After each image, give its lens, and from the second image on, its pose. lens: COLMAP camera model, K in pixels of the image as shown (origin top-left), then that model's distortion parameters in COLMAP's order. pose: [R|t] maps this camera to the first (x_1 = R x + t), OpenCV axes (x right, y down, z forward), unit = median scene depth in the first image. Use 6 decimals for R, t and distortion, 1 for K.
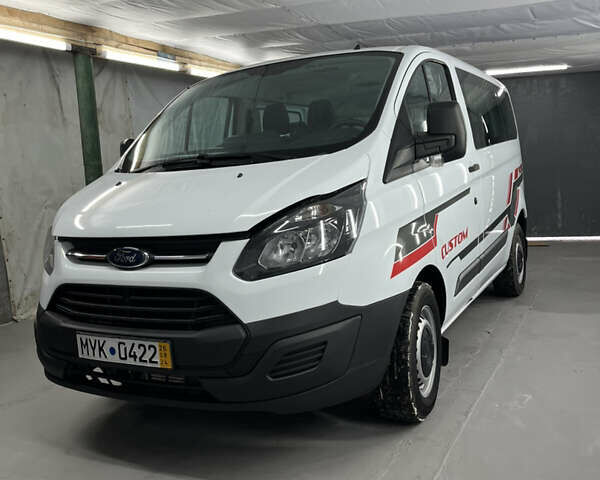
lens RADIAL K [[617.0, 0, 311.8], [0, 617.0, 240.1], [0, 0, 1]] dist [0.043446, -0.036863]
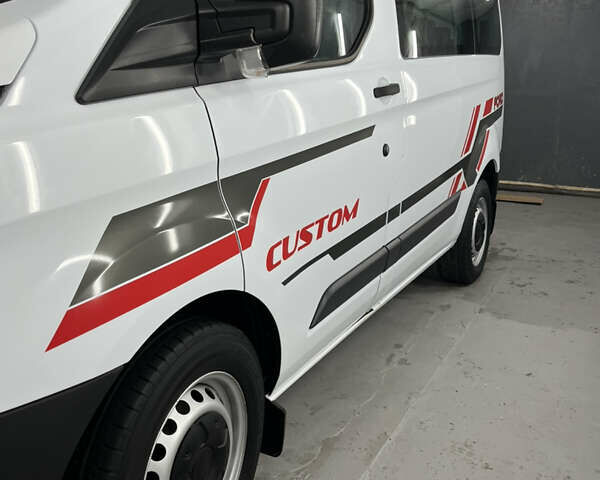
lens RADIAL K [[617.0, 0, 311.8], [0, 617.0, 240.1], [0, 0, 1]] dist [0.043446, -0.036863]
pose [[0.997000, 0.077199, 0.005583, 0.206846], [-0.077272, 0.988588, 0.129318, -0.051074], [0.004464, -0.129361, 0.991587, 0.441309]]
